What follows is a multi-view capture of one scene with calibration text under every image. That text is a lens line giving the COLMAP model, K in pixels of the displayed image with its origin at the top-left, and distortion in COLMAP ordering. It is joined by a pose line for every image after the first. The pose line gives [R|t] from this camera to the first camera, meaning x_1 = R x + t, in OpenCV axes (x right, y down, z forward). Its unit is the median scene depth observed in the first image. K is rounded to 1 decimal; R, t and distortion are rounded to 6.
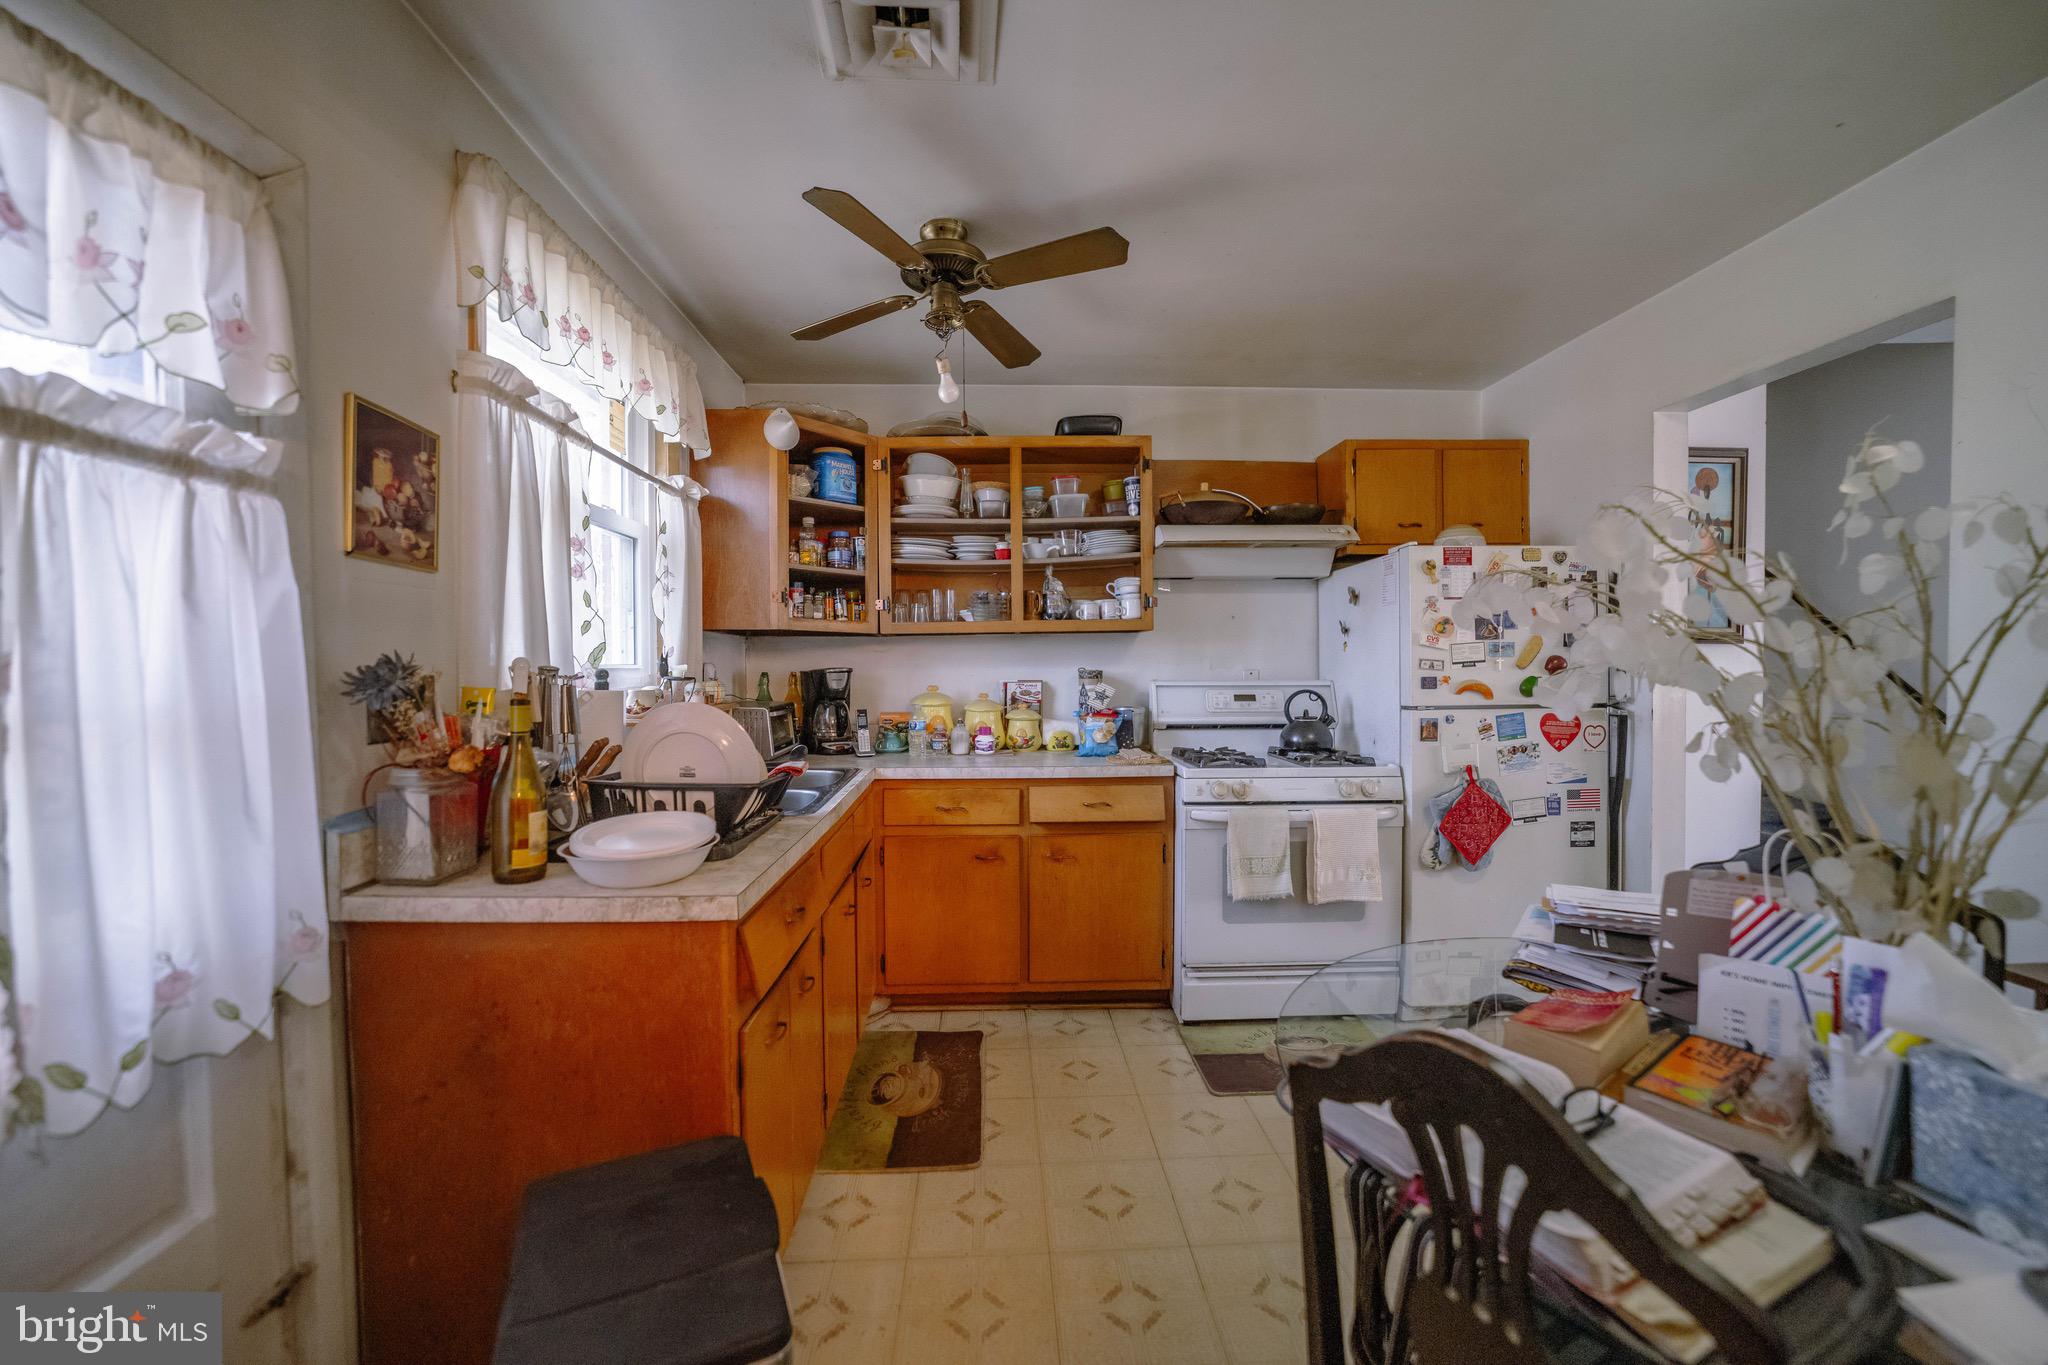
lens RADIAL K [[789.6, 0, 1026.4], [0, 789.6, 684.8], [0, 0, 1]] dist [-0.032170, 0.009439]
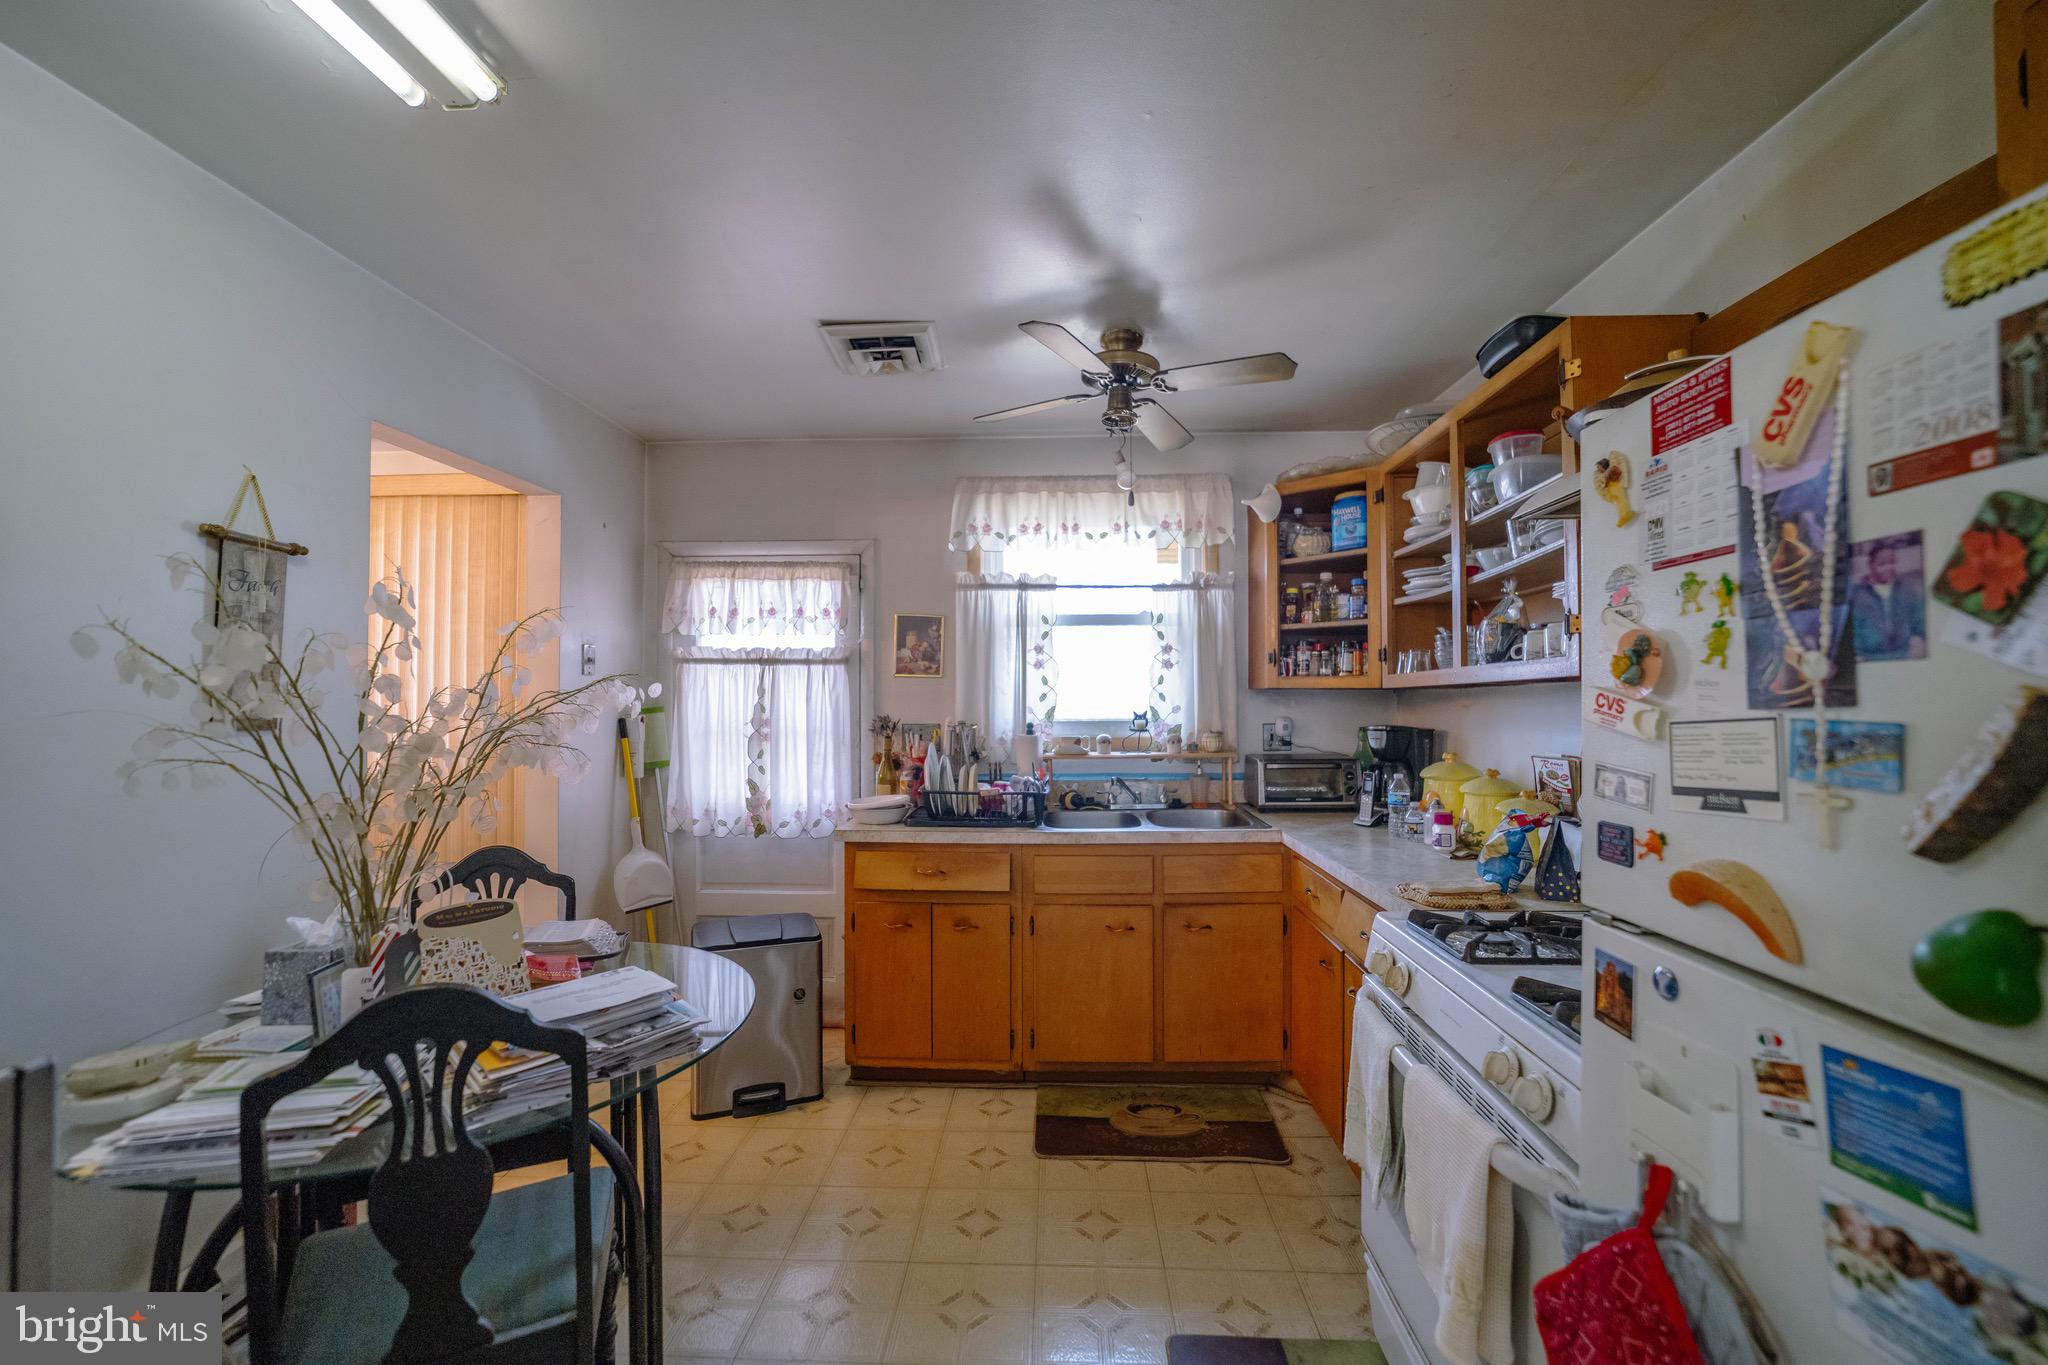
lens RADIAL K [[823.2, 0, 1024.0], [0, 823.2, 682.5], [0, 0, 1]] dist [-0.034231, 0.011164]
pose [[-0.087145, -0.015044, -0.996082, 0.874072], [-0.022232, 0.999666, -0.013153, -0.058435], [0.995948, 0.020999, -0.087451, 0.803230]]
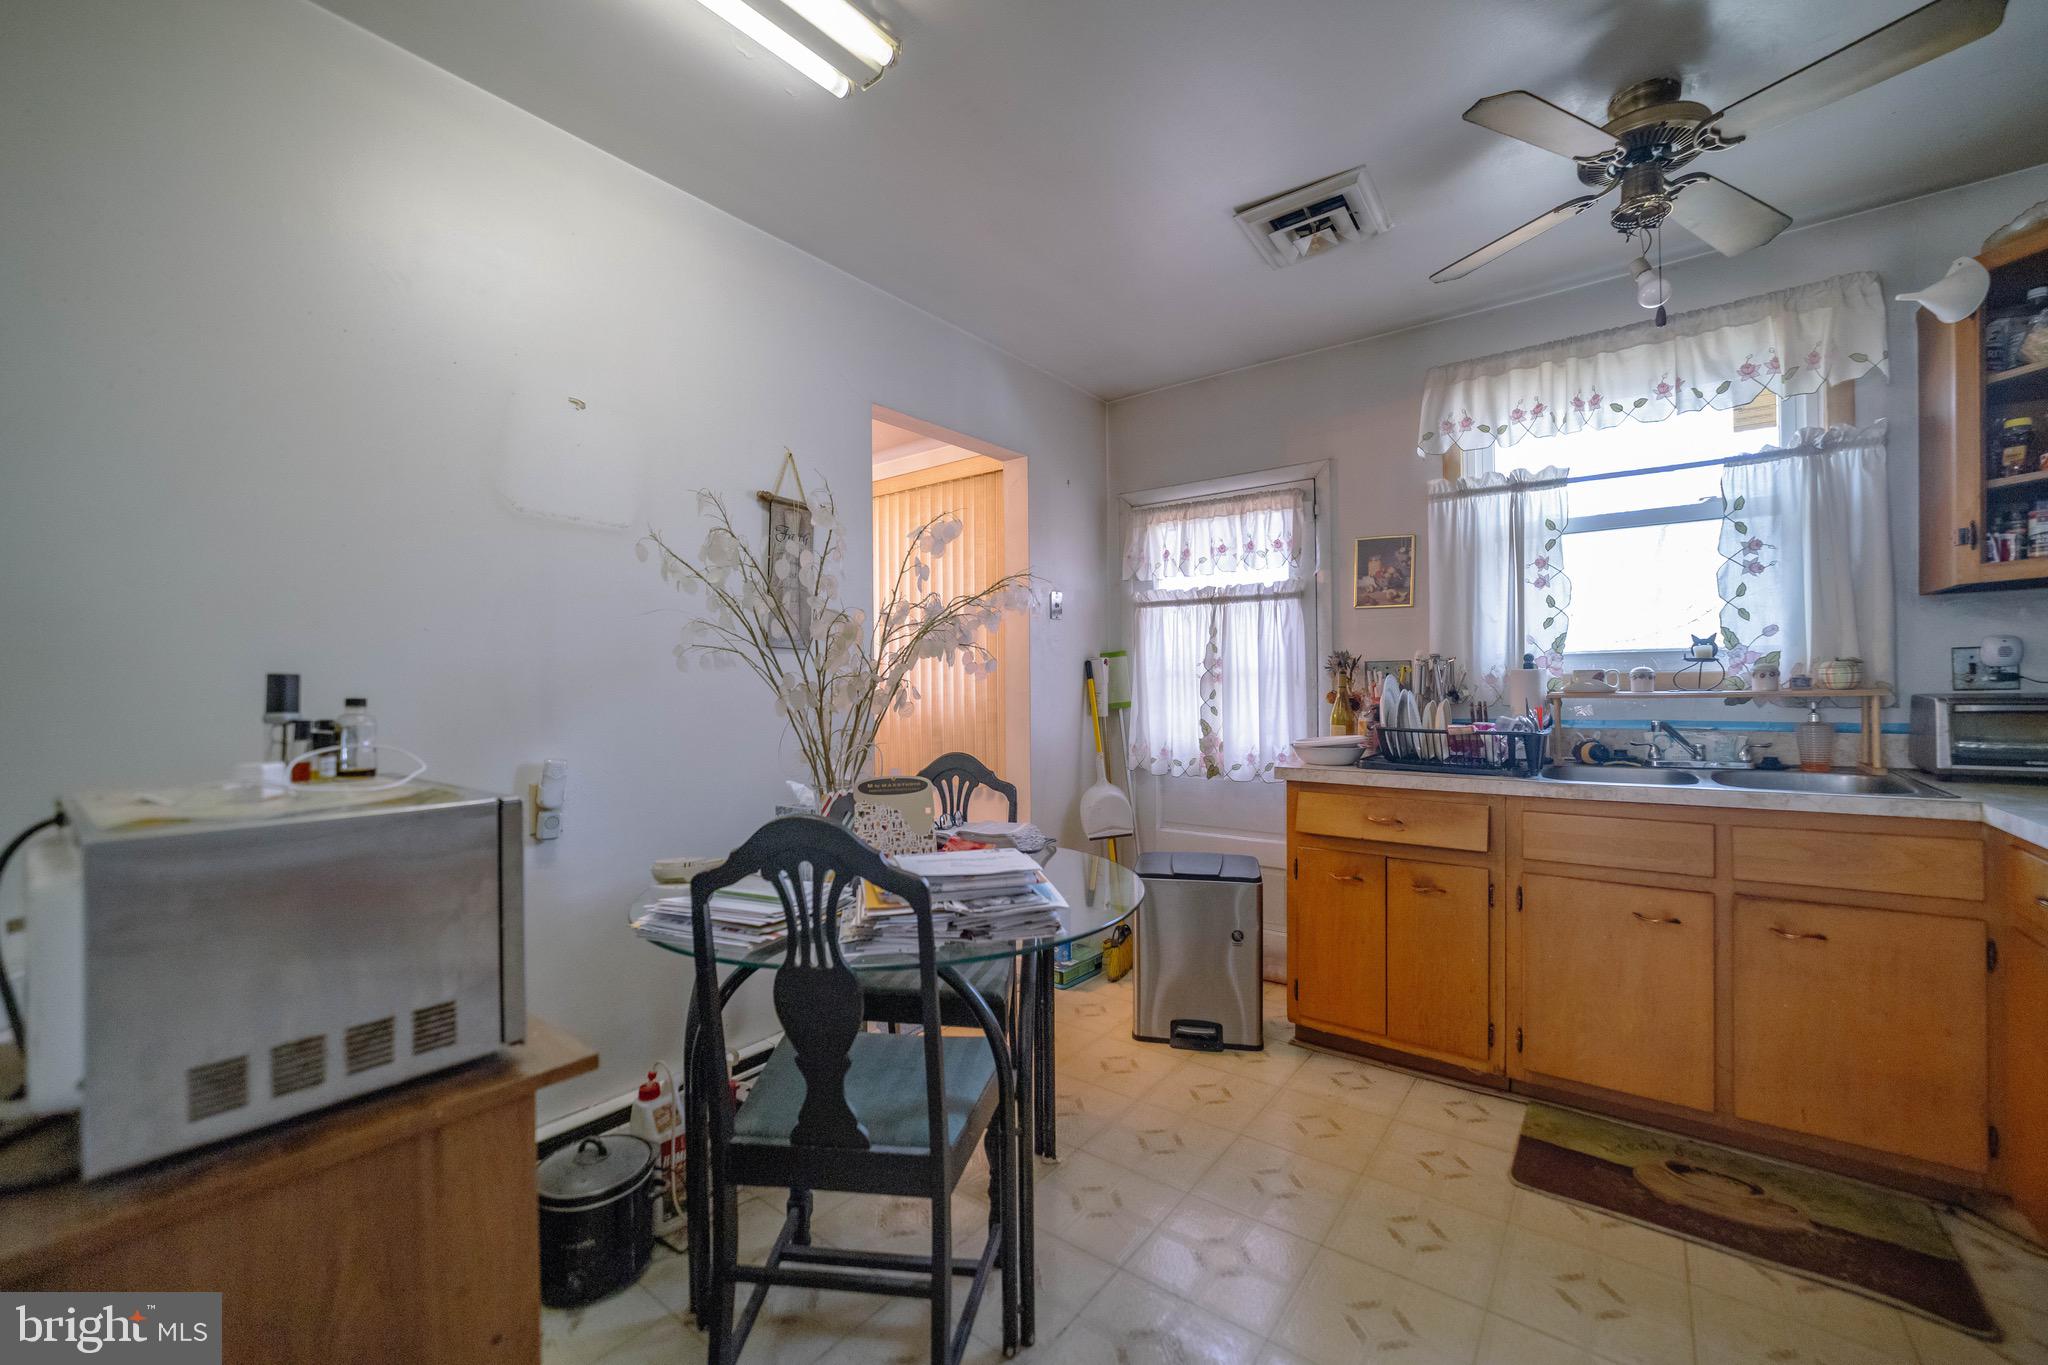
lens RADIAL K [[809.2, 0, 1024.0], [0, 809.2, 682.5], [0, 0, 1]] dist [-0.033966, 0.011392]
pose [[-0.644880, 0.008786, -0.764233, 0.767513], [-0.007344, 0.999817, 0.017692, 0.008052], [0.764249, 0.017021, -0.644697, 0.863424]]
